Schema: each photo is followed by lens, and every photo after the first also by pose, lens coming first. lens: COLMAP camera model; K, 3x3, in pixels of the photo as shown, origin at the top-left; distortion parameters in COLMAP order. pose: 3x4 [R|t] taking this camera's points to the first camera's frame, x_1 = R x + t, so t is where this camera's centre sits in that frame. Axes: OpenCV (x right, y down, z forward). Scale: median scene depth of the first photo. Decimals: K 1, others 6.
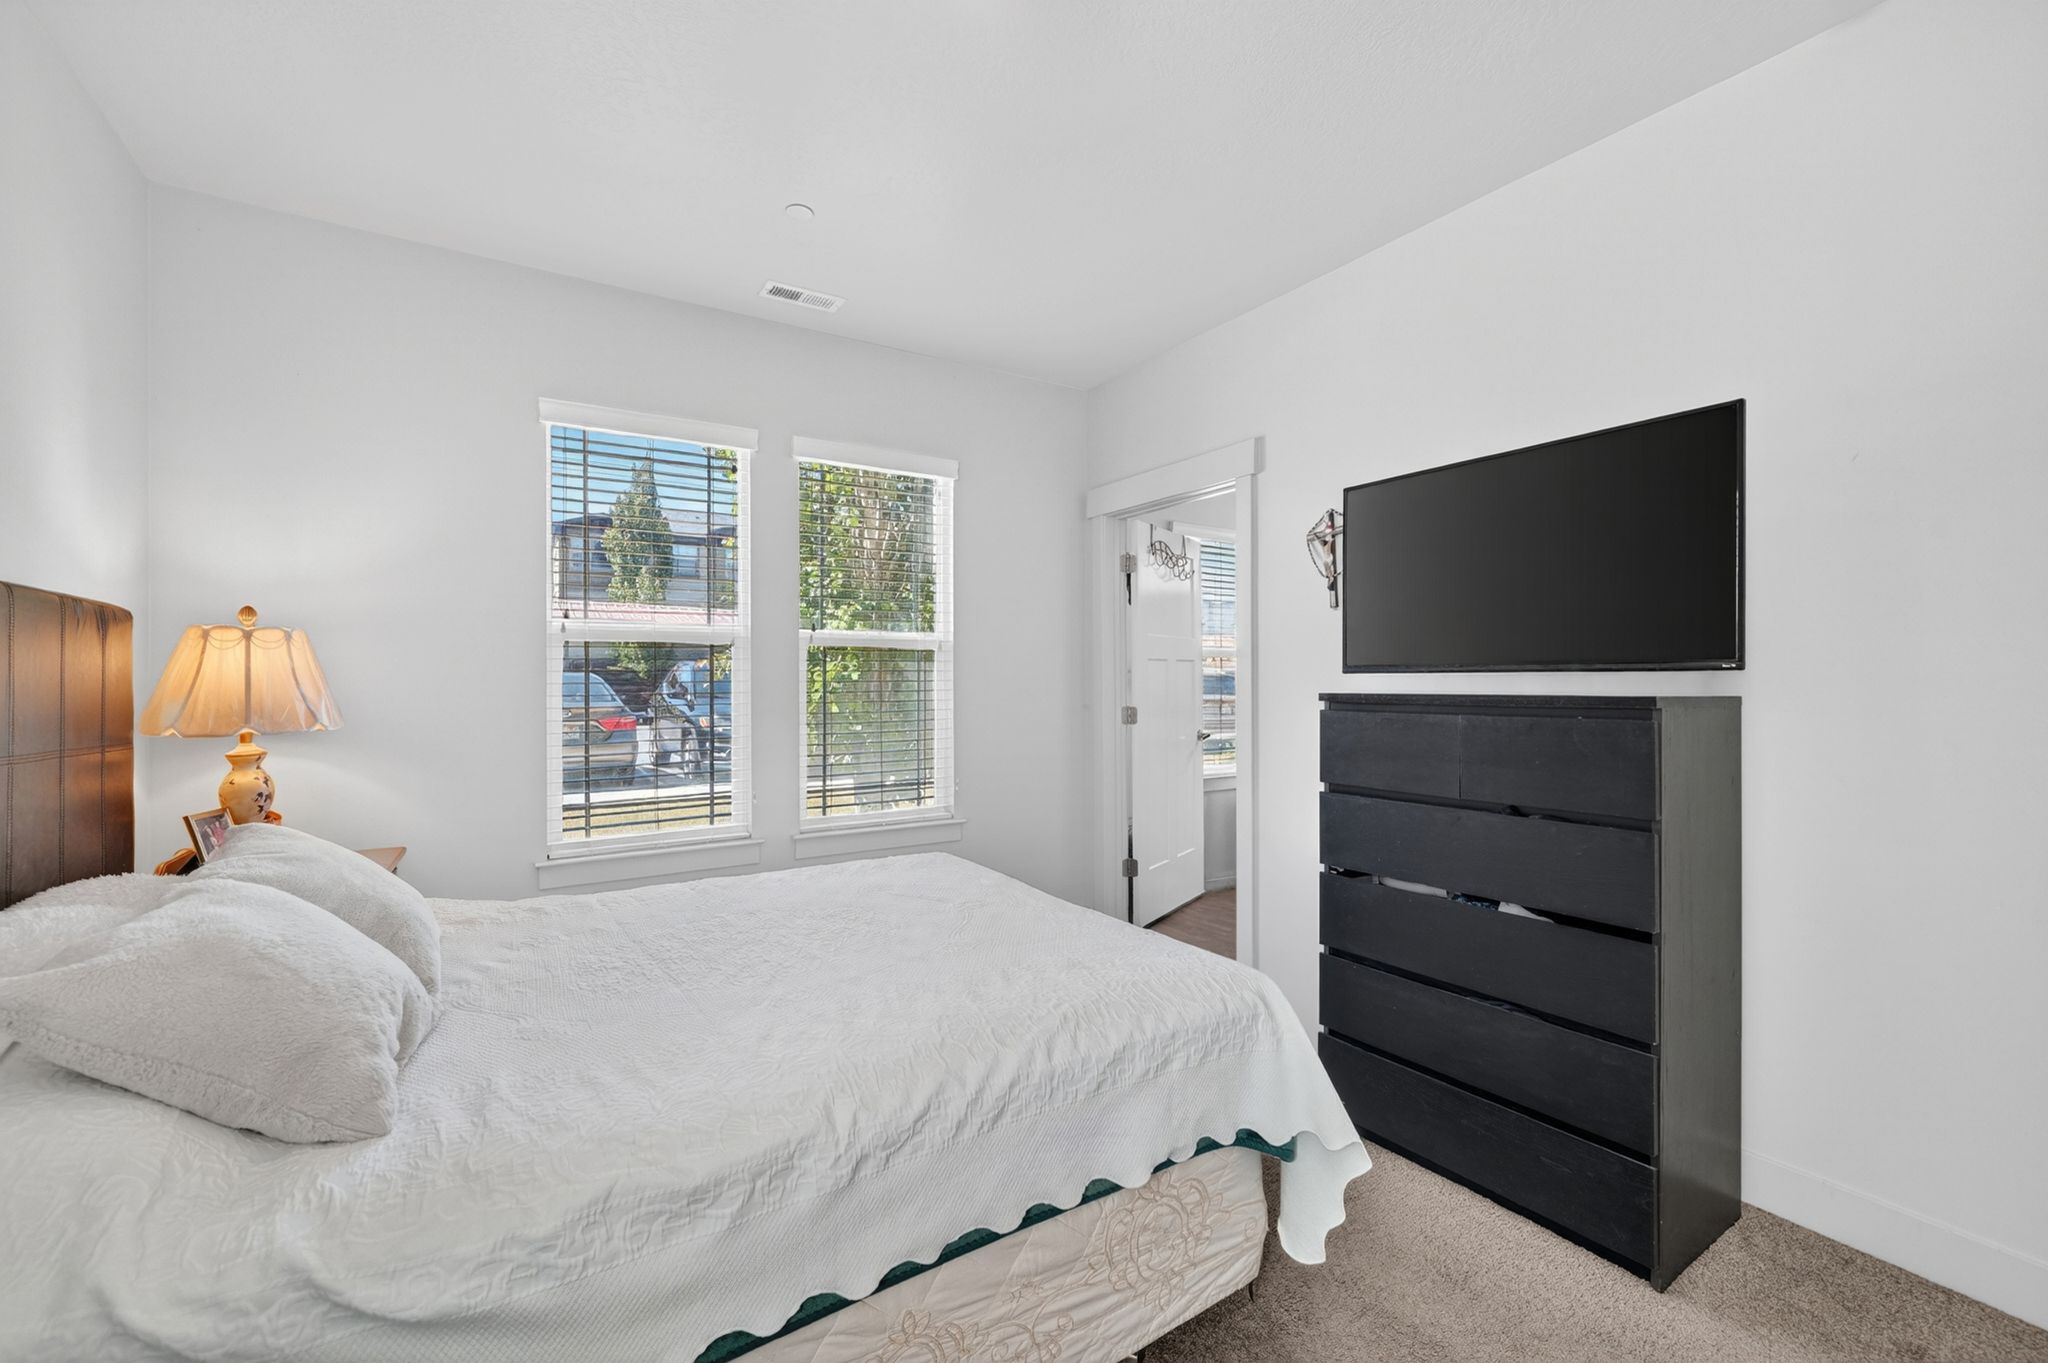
lens RADIAL K [[823.2, 0, 1068.8], [0, 823.2, 686.5], [0, 0, 1]] dist [-0.012714, -0.000043]
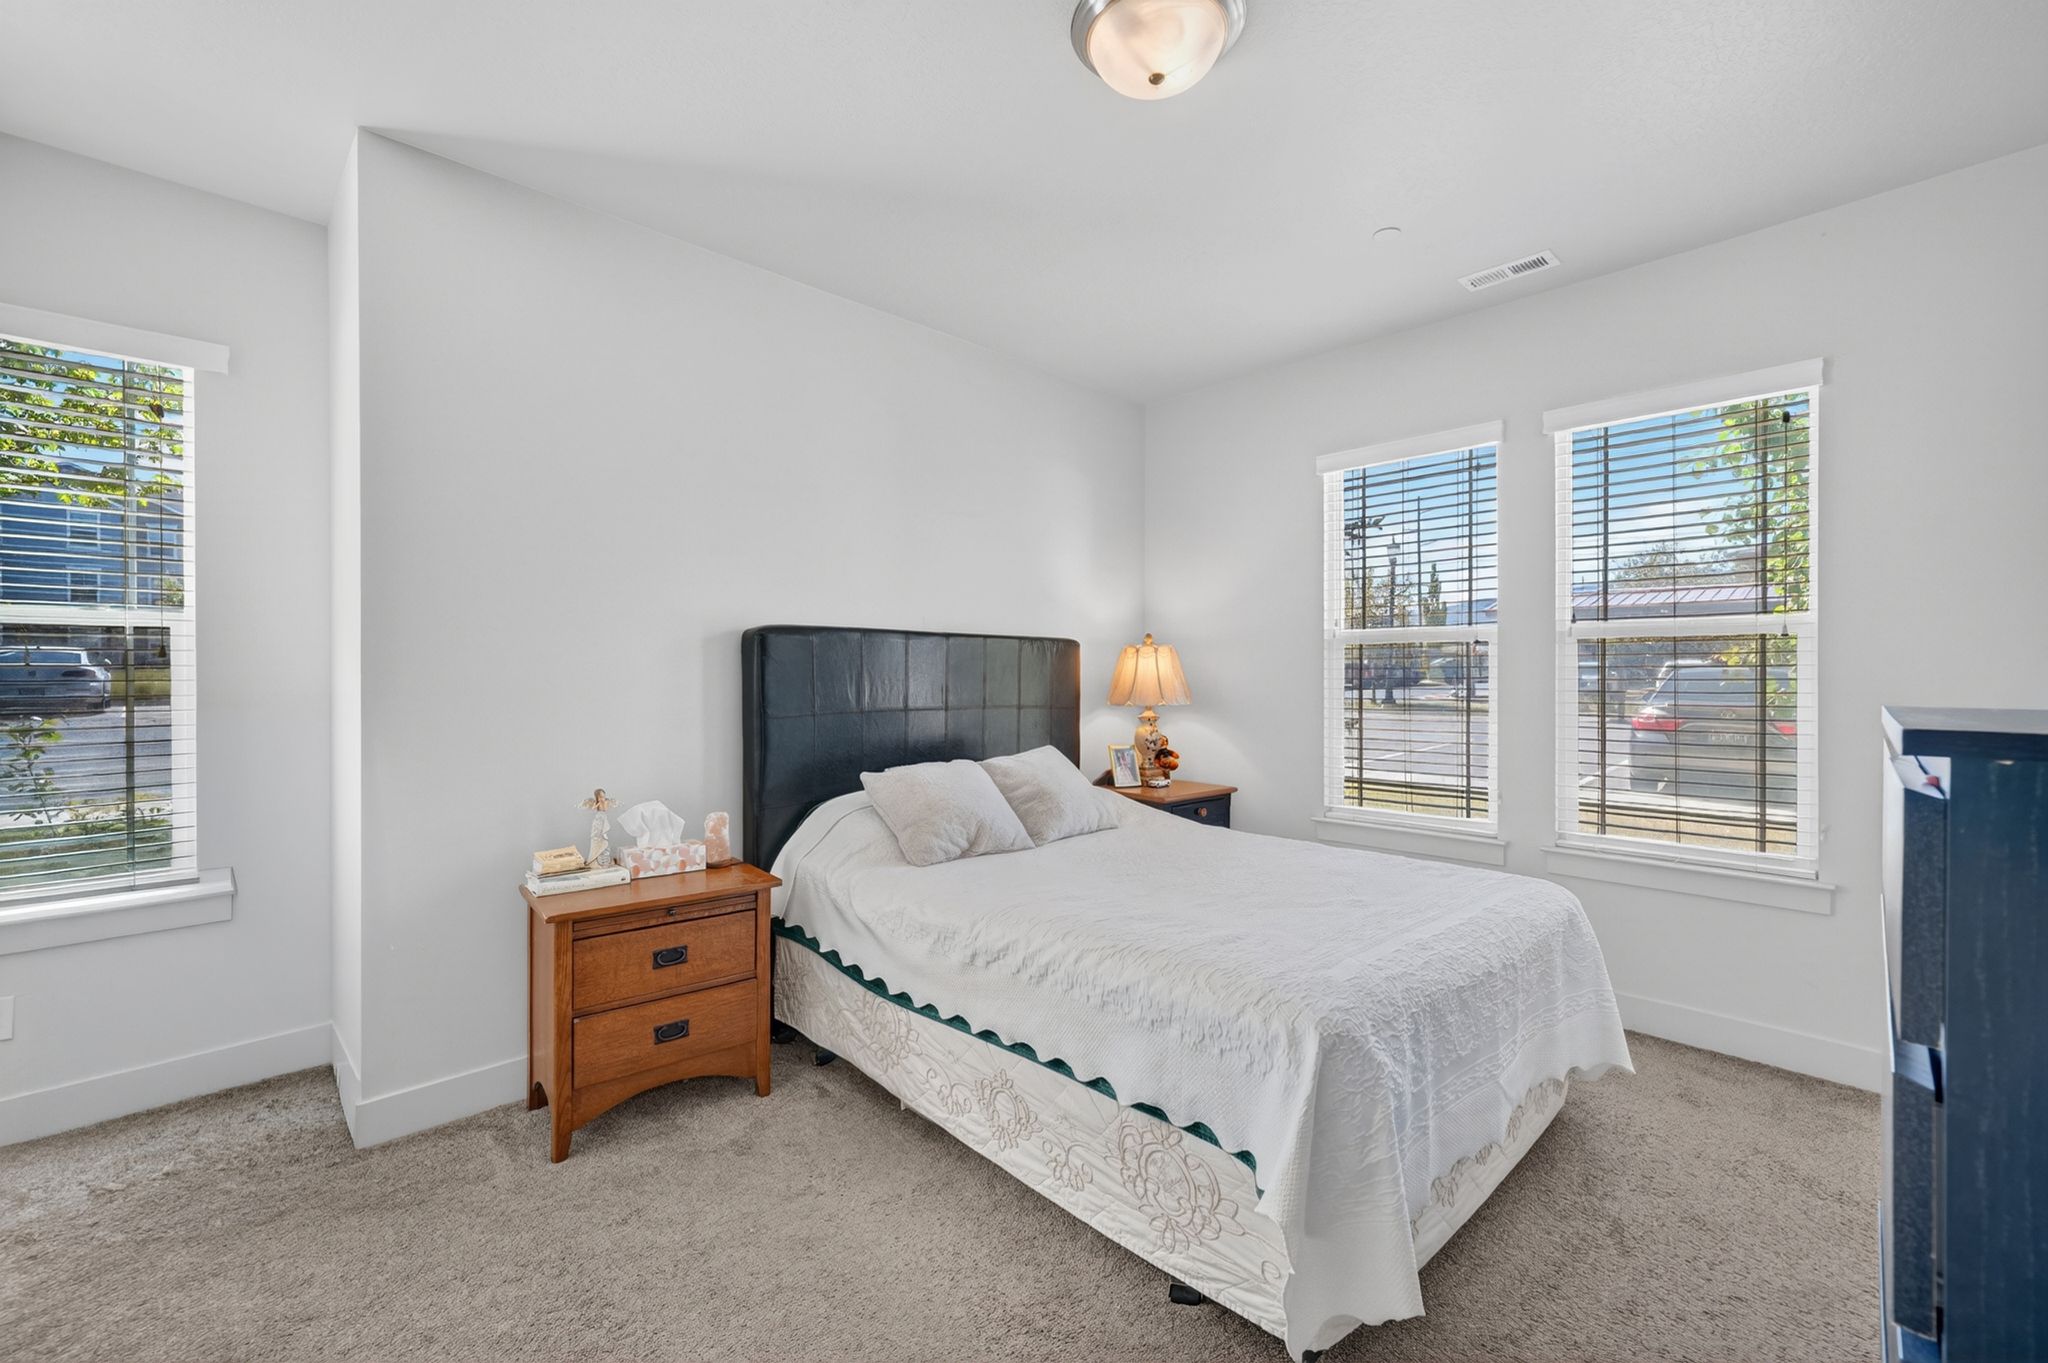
lens RADIAL K [[882.9, 0, 1013.8], [0, 882.9, 664.2], [0, 0, 1]] dist [0.001776, 0.000090]
pose [[0.173928, -0.000845, -0.984758, 0.846950], [-0.006347, 0.999978, -0.001979, -0.026794], [0.984738, 0.006594, 0.173918, 0.379901]]
